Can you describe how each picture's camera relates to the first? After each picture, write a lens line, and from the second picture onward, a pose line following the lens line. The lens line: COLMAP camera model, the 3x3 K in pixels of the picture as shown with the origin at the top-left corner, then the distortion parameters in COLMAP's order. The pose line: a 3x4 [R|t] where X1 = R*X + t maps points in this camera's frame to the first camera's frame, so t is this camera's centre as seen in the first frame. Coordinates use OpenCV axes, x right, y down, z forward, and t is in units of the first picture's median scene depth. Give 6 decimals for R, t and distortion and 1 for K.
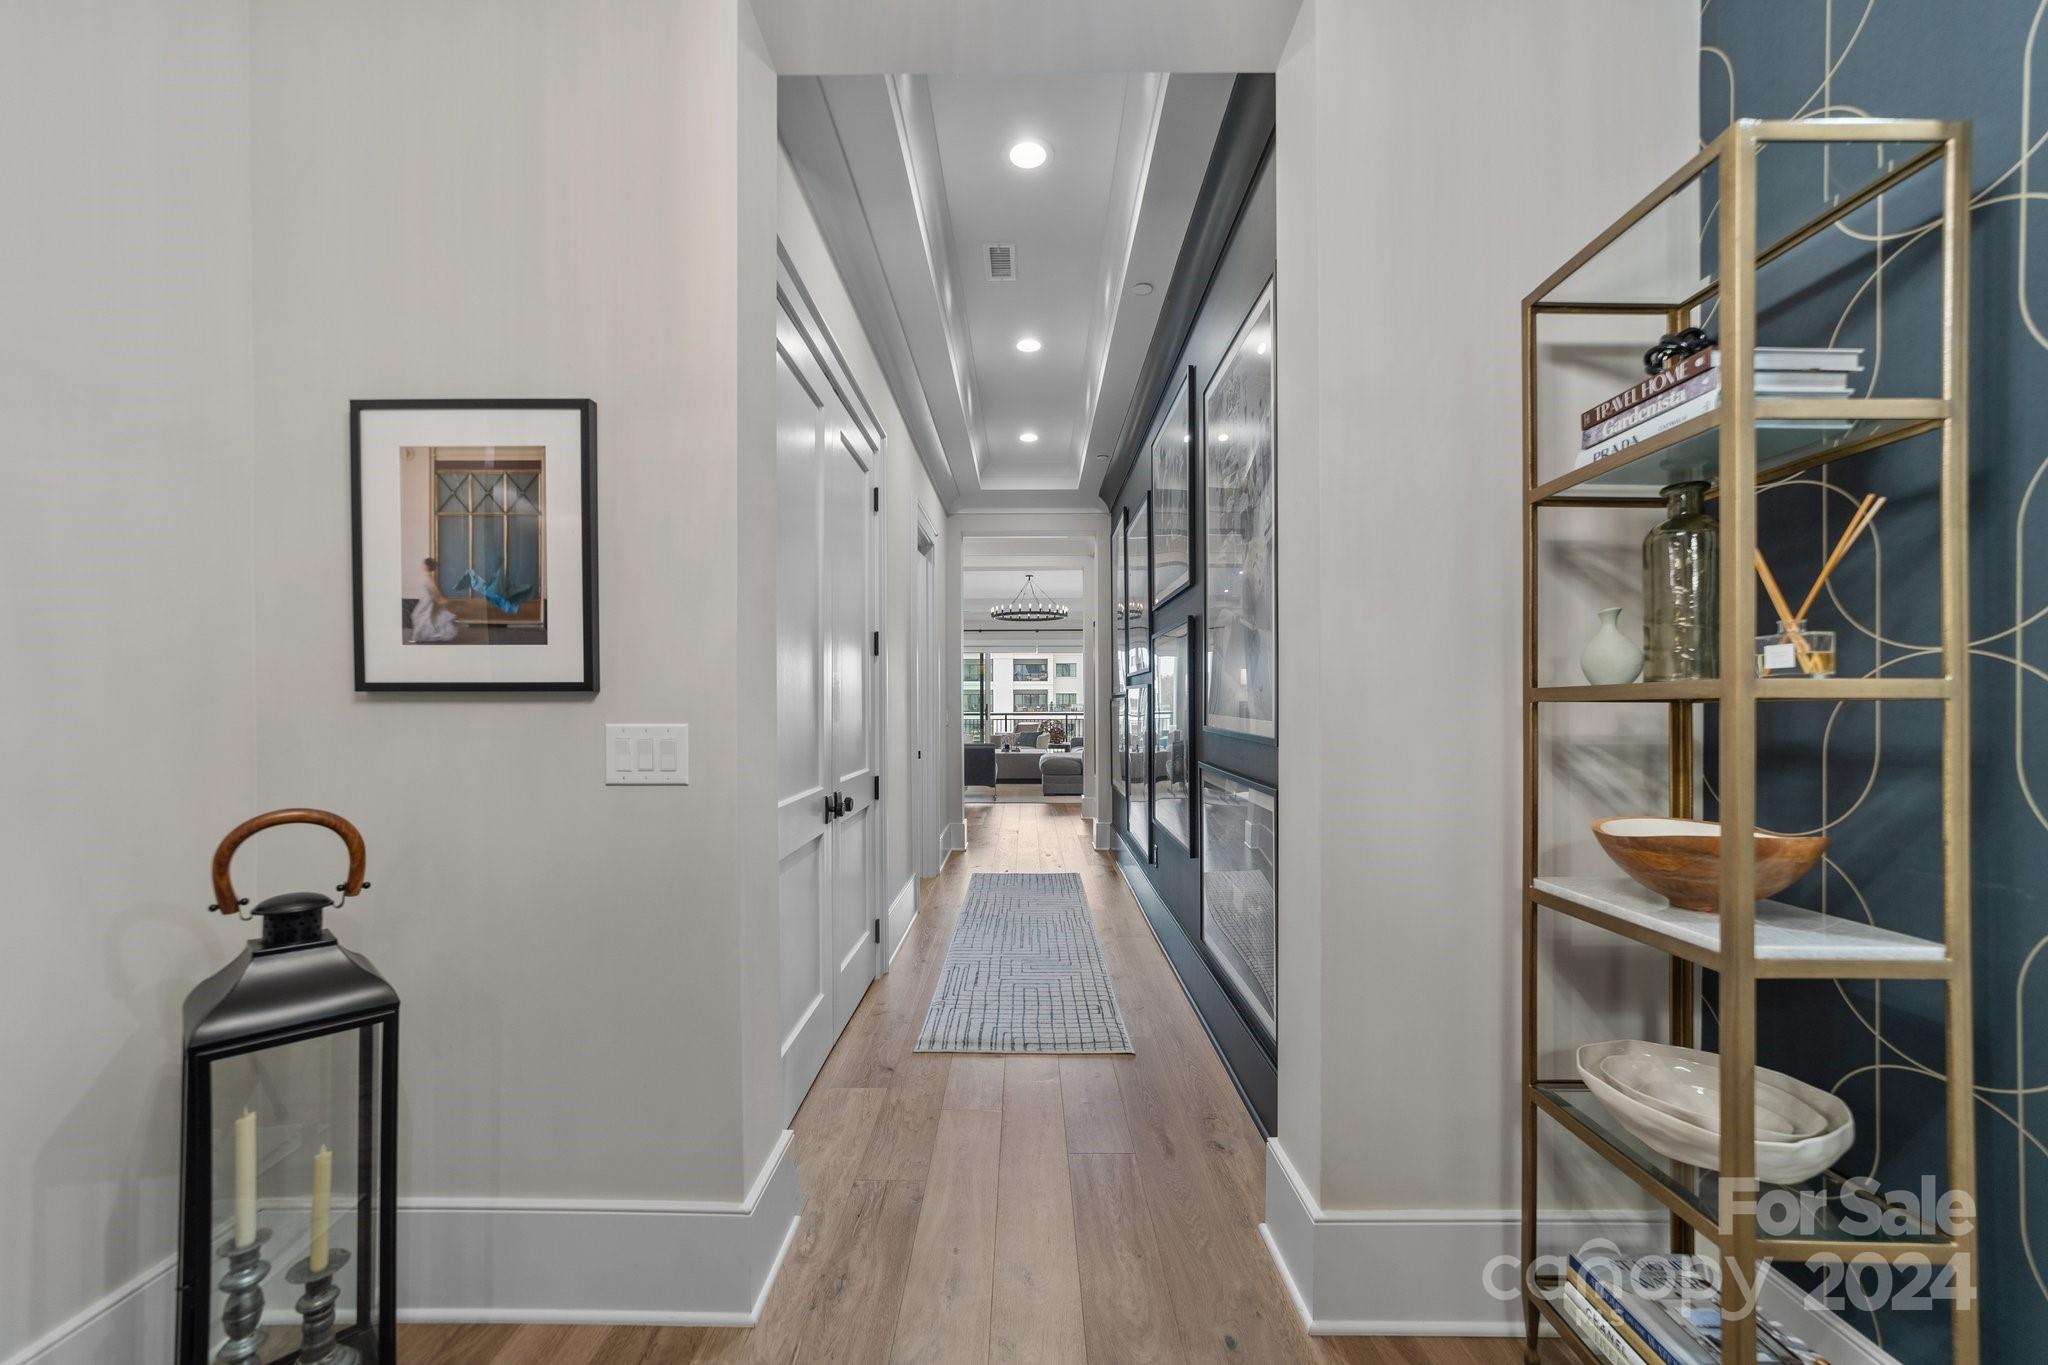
lens RADIAL K [[781.3, 0, 1045.6], [0, 781.3, 683.8], [0, 0, 1]] dist [-0.017406, 0.005952]
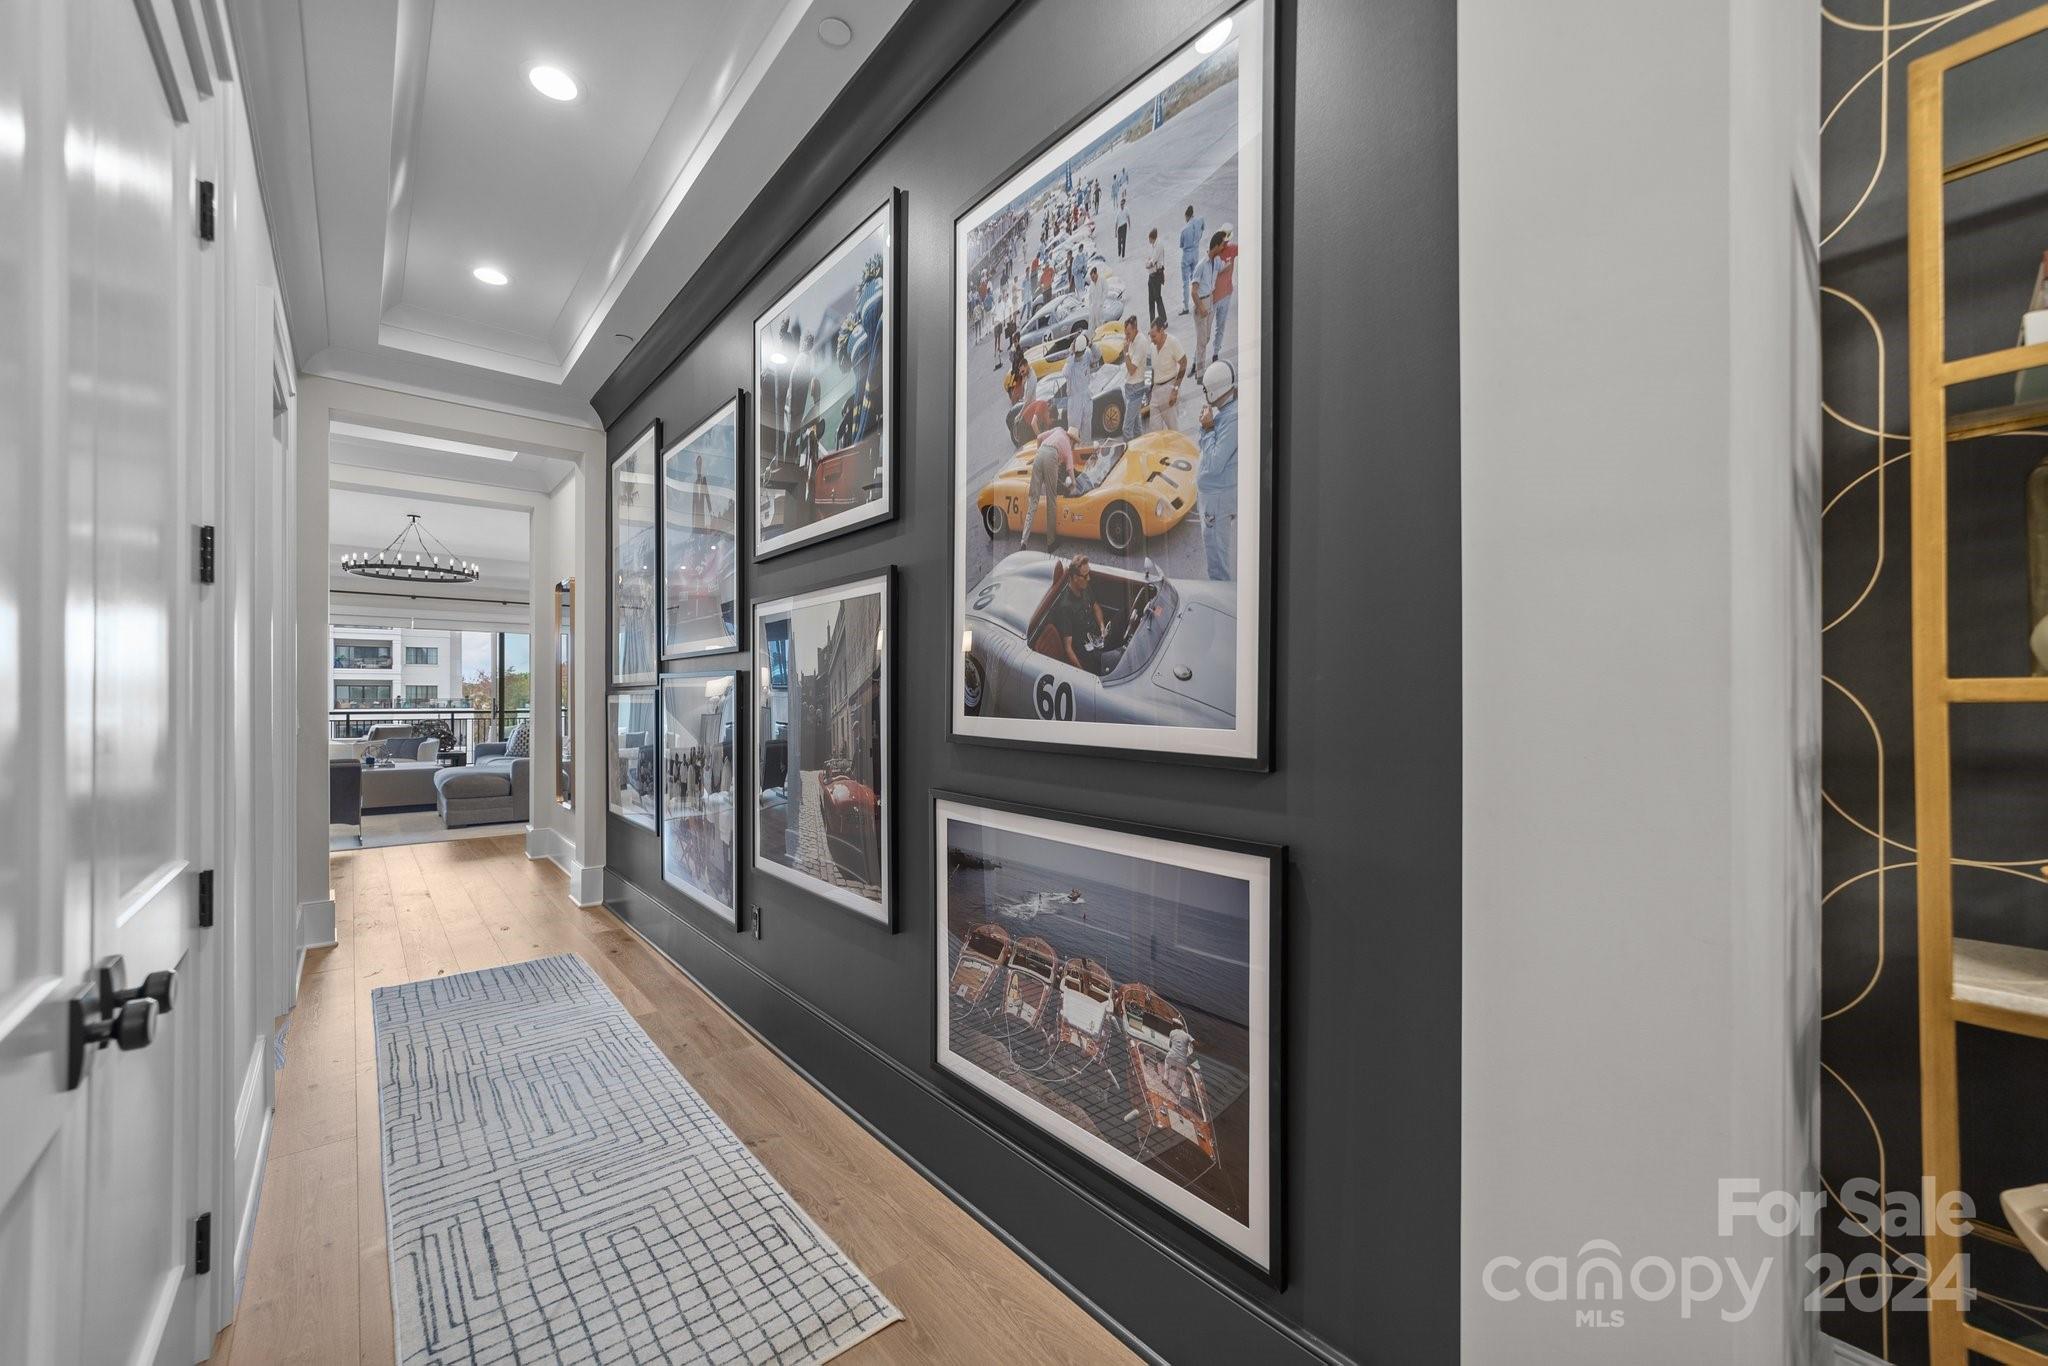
lens RADIAL K [[787.0, 0, 1019.9], [0, 787.0, 685.3], [0, 0, 1]] dist [-0.014305, 0.006644]
pose [[0.776973, 0.009423, 0.629463, -0.111237], [-0.015143, 0.999878, 0.003724, 0.008231], [-0.629352, -0.012426, 0.777021, 0.314745]]
